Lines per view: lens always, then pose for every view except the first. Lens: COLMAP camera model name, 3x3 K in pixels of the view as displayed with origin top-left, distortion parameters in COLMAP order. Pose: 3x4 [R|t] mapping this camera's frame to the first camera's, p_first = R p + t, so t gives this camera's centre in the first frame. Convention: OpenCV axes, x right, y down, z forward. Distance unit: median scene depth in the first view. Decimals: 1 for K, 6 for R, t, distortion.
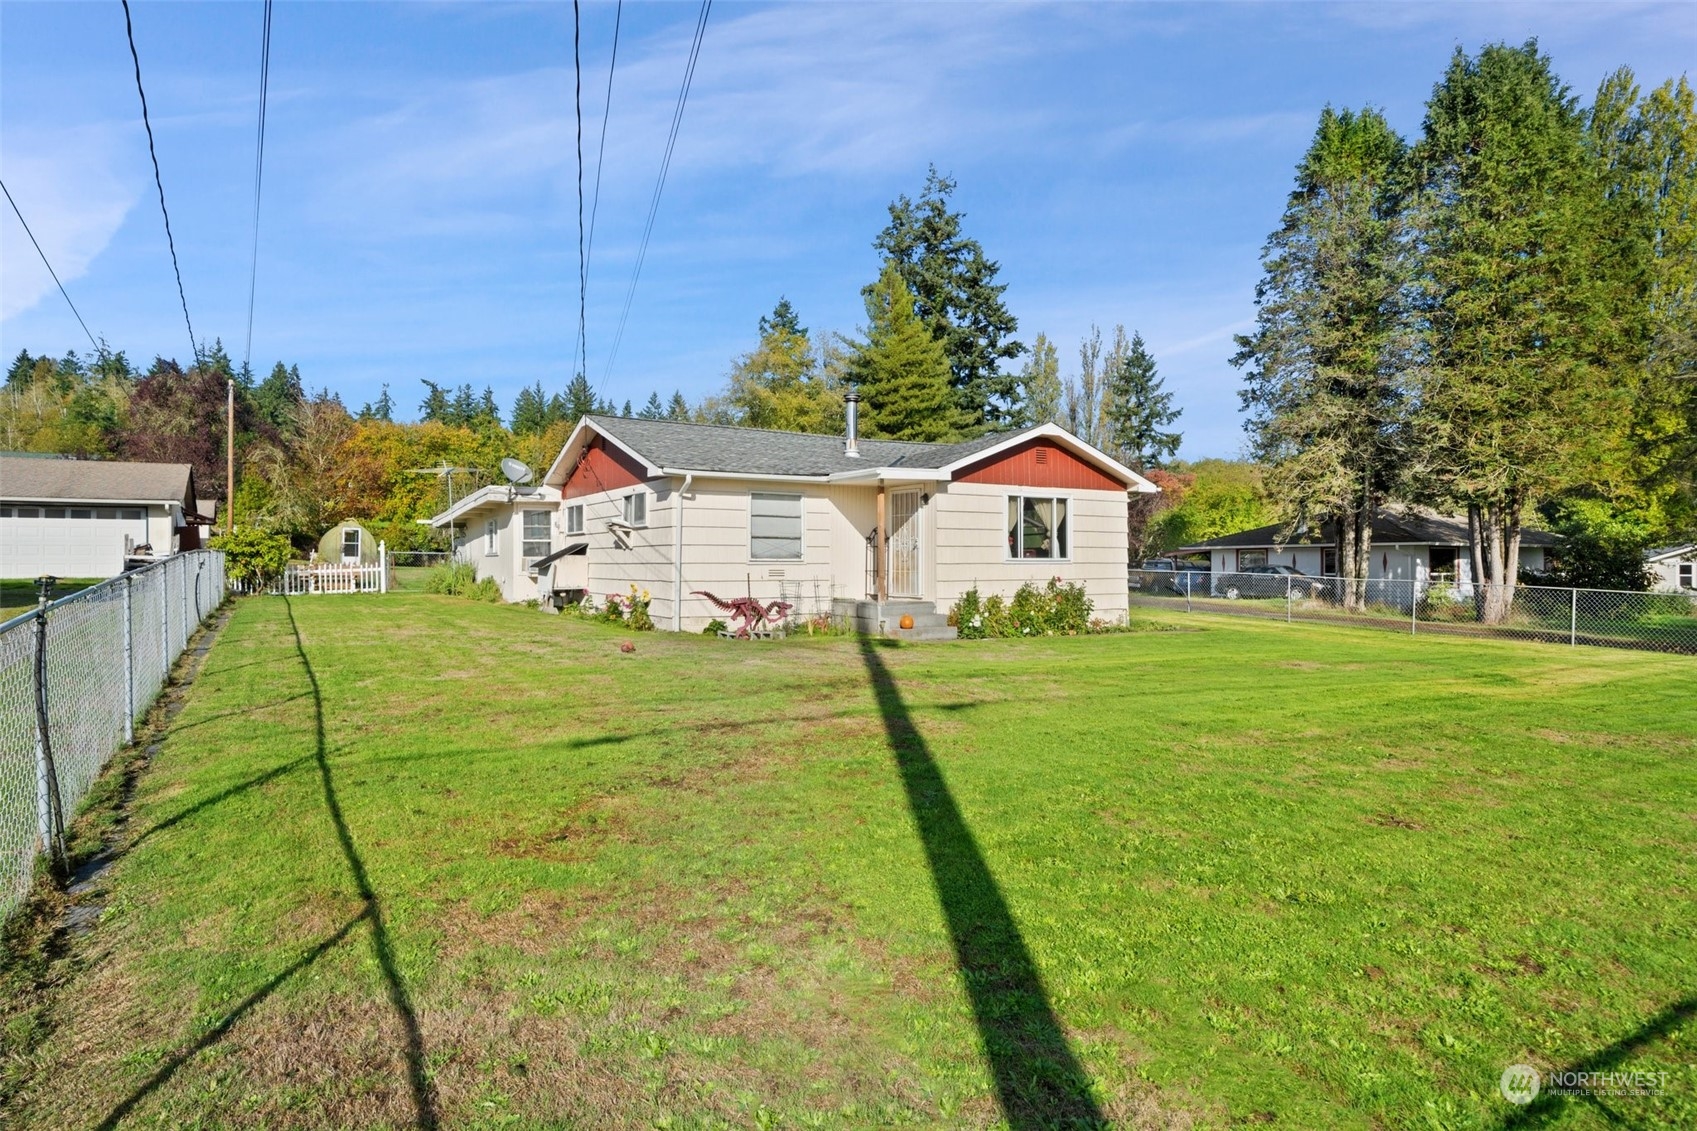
lens RADIAL K [[898.9, 0, 852.4], [0, 898.9, 554.1], [0, 0, 1]] dist [0.000840, -0.000179]
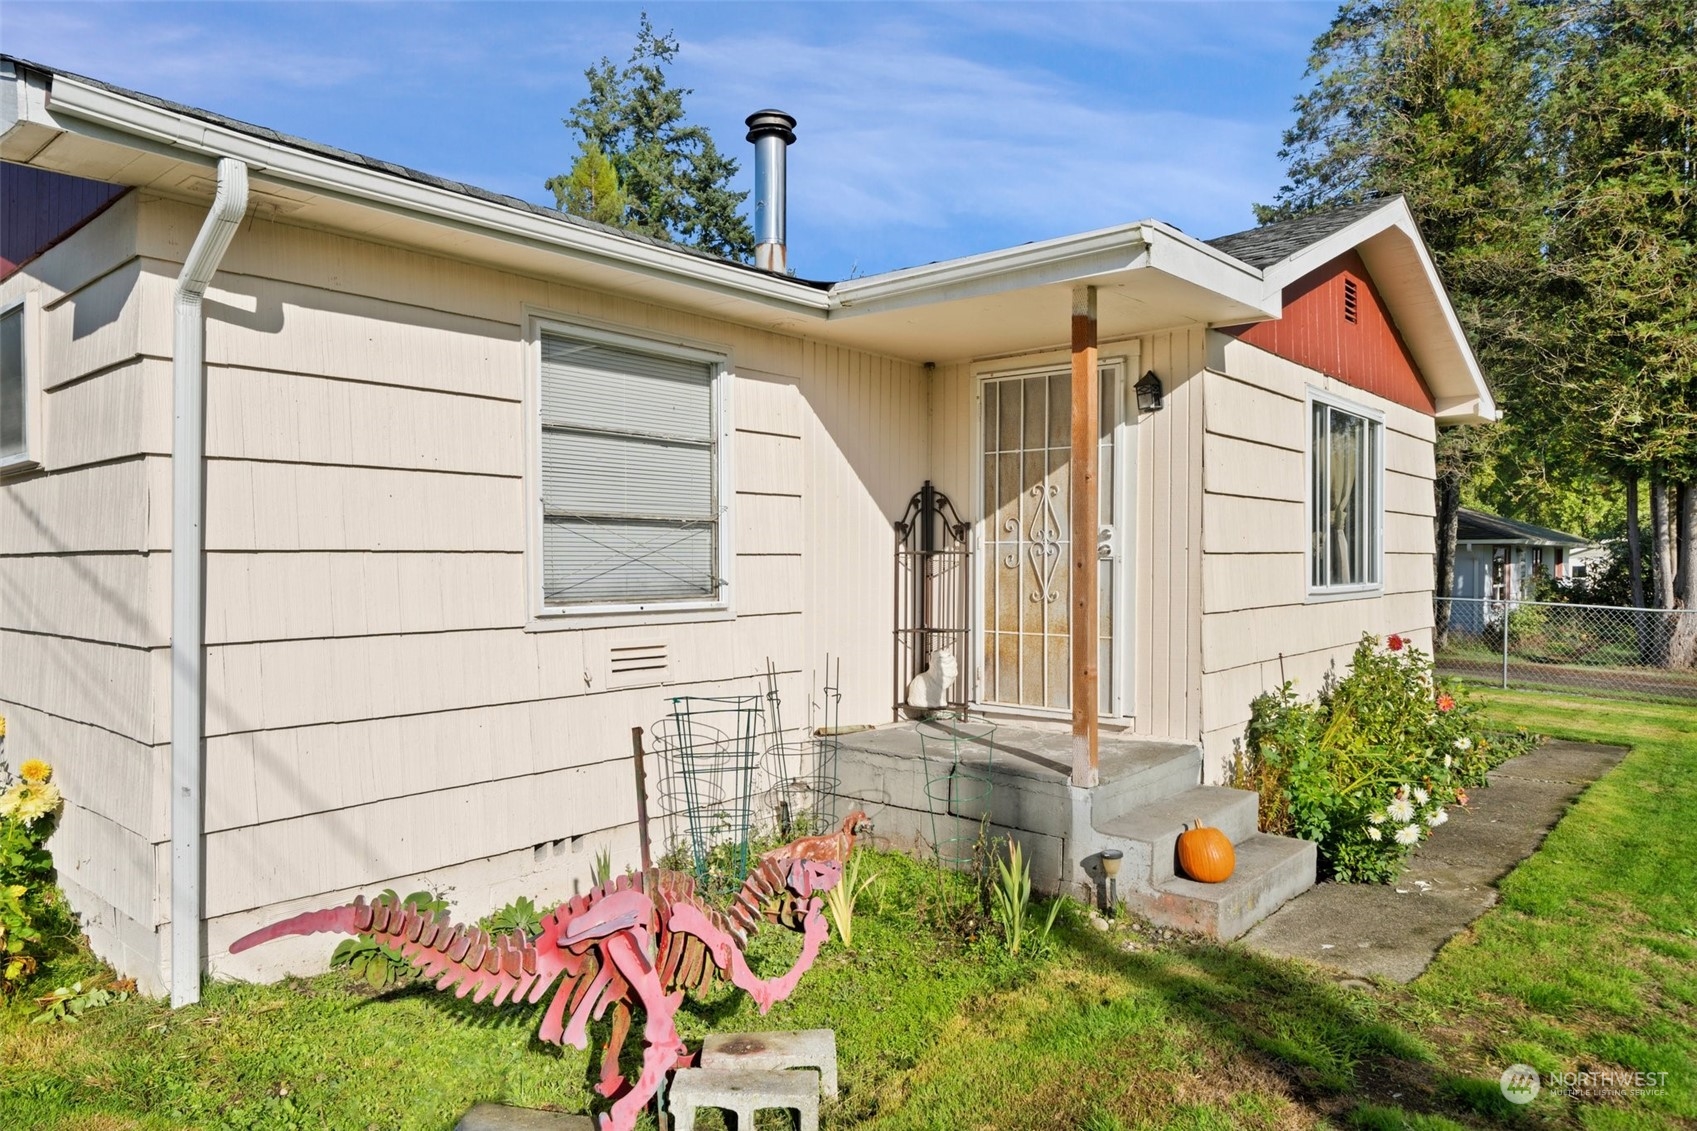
lens RADIAL K [[1082.0, 0, 824.0], [0, 1082.0, 612.0], [0, 0, 1]] dist [0.016452, 0.001249]
pose [[0.963991, -0.012526, 0.265640, -0.105035], [-0.003775, 0.998145, 0.060765, -0.010218], [-0.265908, -0.059579, 0.962155, 0.626632]]
